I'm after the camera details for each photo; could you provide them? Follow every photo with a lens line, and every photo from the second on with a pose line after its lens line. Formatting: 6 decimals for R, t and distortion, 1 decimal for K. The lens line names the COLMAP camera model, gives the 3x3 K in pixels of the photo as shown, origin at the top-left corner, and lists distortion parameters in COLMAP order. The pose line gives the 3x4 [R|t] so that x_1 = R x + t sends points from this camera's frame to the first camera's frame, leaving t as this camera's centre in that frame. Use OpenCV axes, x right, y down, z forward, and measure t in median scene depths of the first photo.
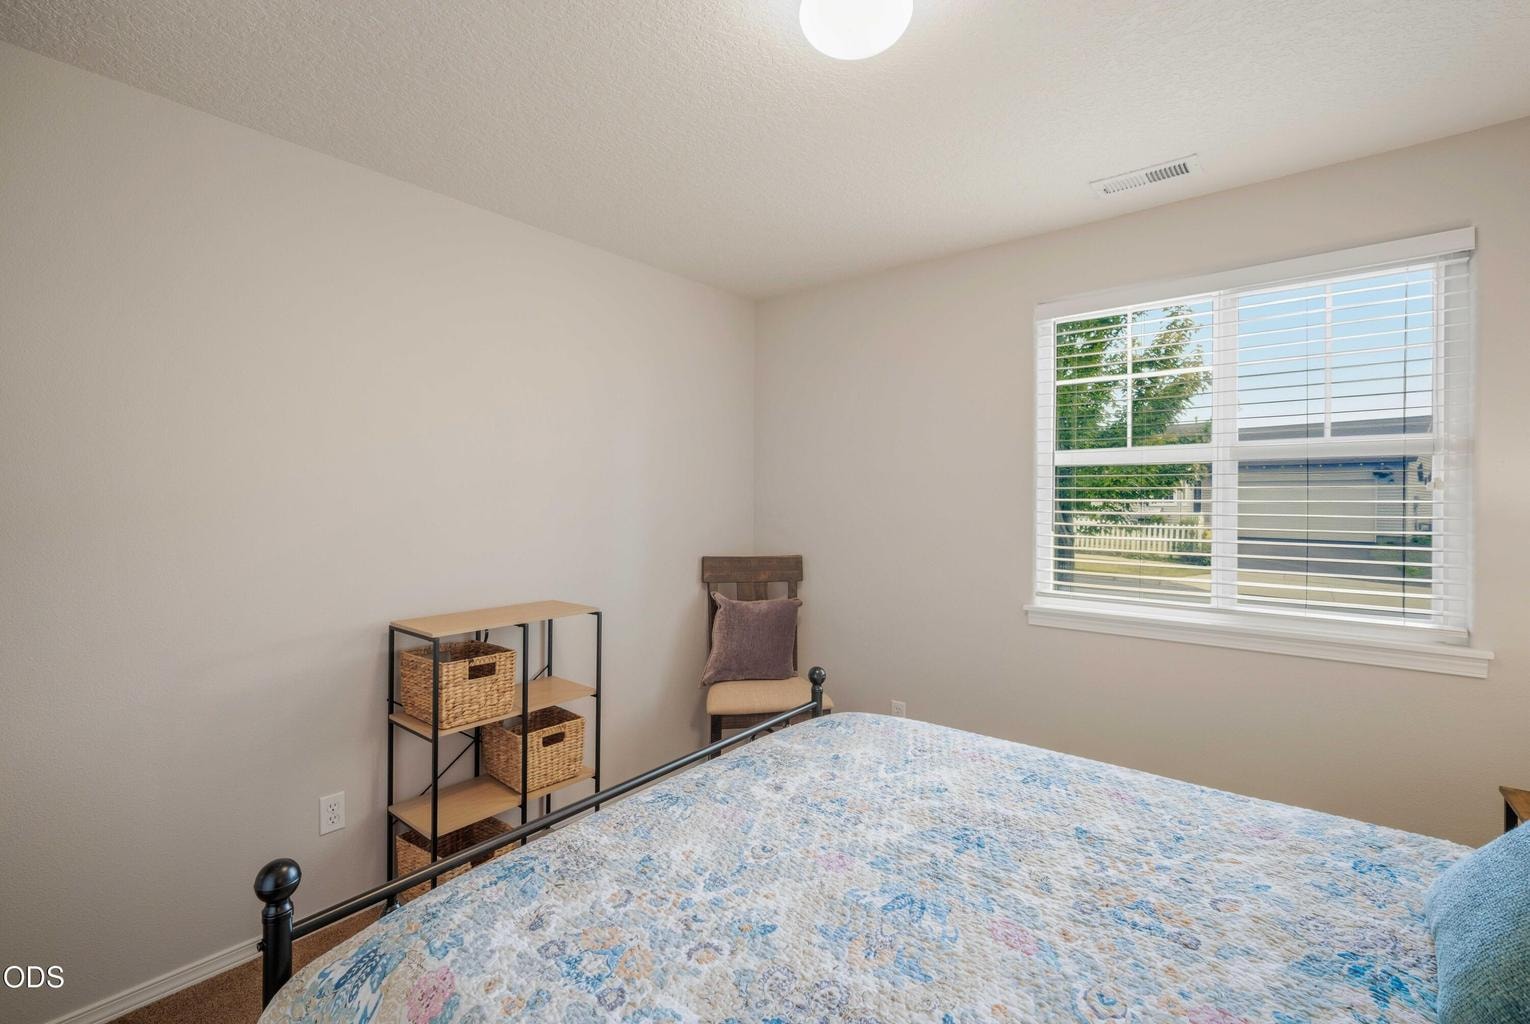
lens RADIAL K [[678.6, 0, 765.7], [0, 678.6, 508.3], [0, 0, 1]] dist [-0.010641, 0.000137]
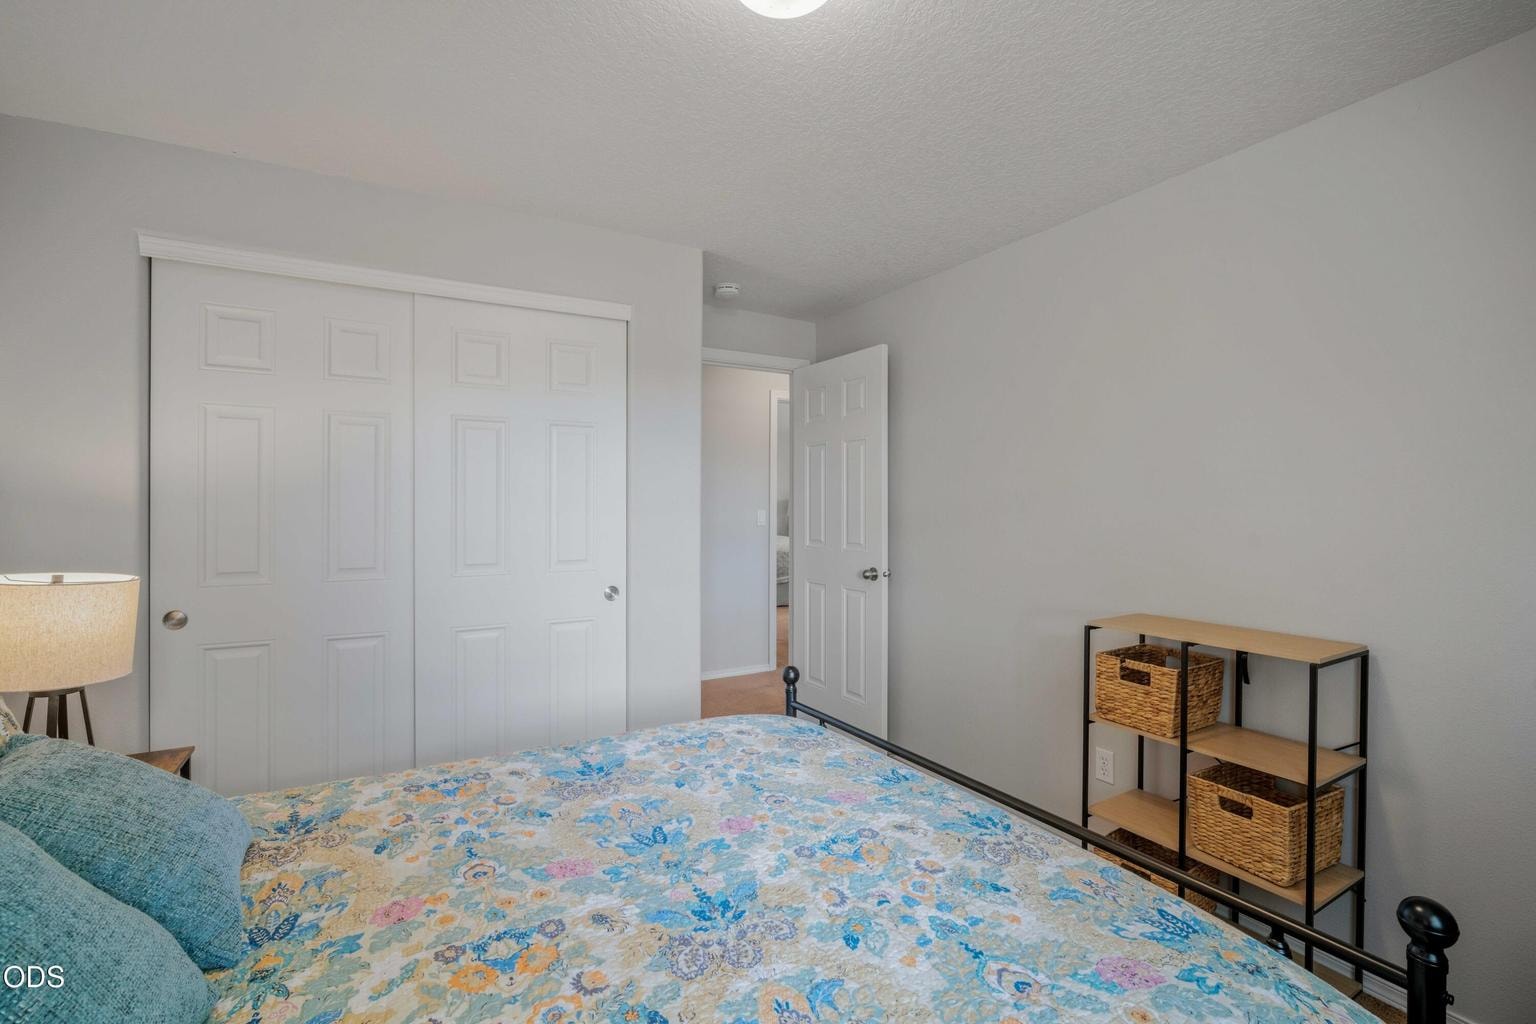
lens RADIAL K [[681.2, 0, 768.7], [0, 681.2, 508.3], [0, 0, 1]] dist [-0.010641, 0.000137]
pose [[-0.365579, 0.004241, -0.930771, 0.973210], [-0.014834, 0.999836, 0.010382, 0.001359], [0.930662, 0.017602, -0.365456, 1.272290]]
